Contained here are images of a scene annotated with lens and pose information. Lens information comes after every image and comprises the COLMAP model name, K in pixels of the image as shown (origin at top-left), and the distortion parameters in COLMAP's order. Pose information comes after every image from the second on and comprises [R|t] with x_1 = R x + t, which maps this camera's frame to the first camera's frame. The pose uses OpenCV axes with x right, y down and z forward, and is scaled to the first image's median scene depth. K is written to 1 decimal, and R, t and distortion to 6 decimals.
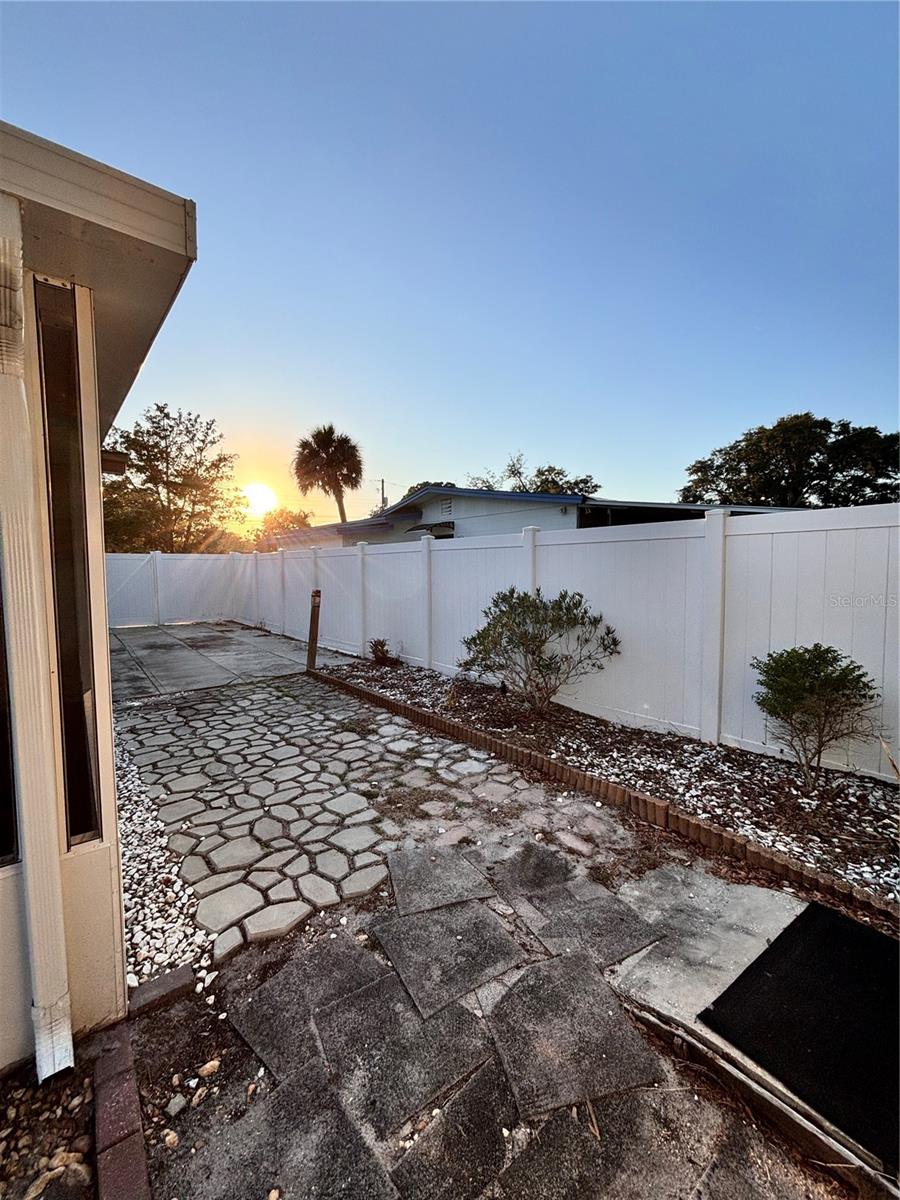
lens RADIAL K [[482.5, 0, 446.1], [0, 482.5, 596.9], [0, 0, 1]] dist [0.002125, -0.000208]
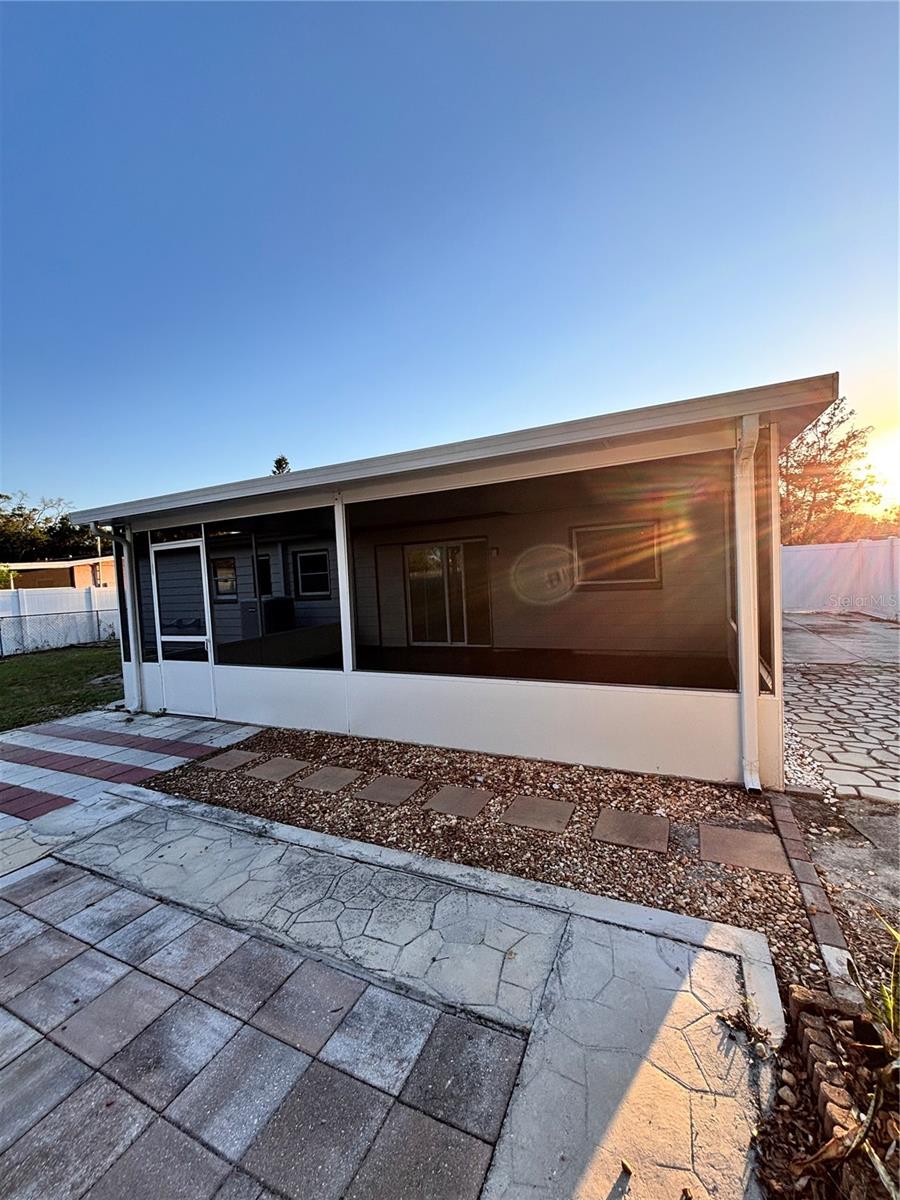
lens RADIAL K [[482.5, 0, 449.4], [0, 482.5, 600.1], [0, 0, 1]] dist [0.002125, -0.000208]
pose [[0.433596, 0.026881, -0.900706, 0.128255], [-0.009483, 0.999636, 0.025268, 0.018152], [0.901057, -0.002414, 0.433693, -0.279142]]
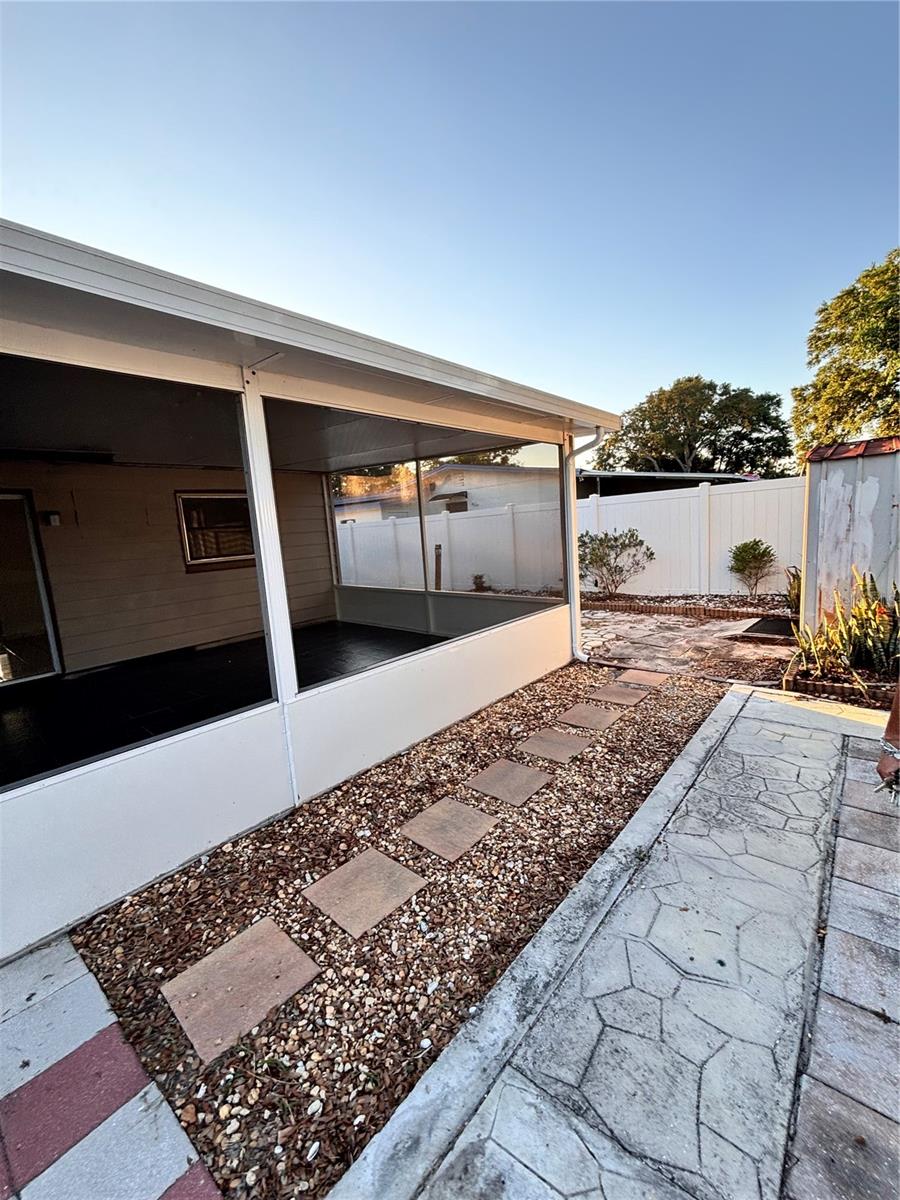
lens RADIAL K [[482.5, 0, 455.6], [0, 482.5, 595.5], [0, 0, 1]] dist [0.002125, -0.000208]
pose [[0.981330, -0.089219, 0.170389, -0.551271], [0.077263, 0.994143, 0.075566, 0.039887], [-0.176133, -0.060991, 0.982475, -0.546391]]
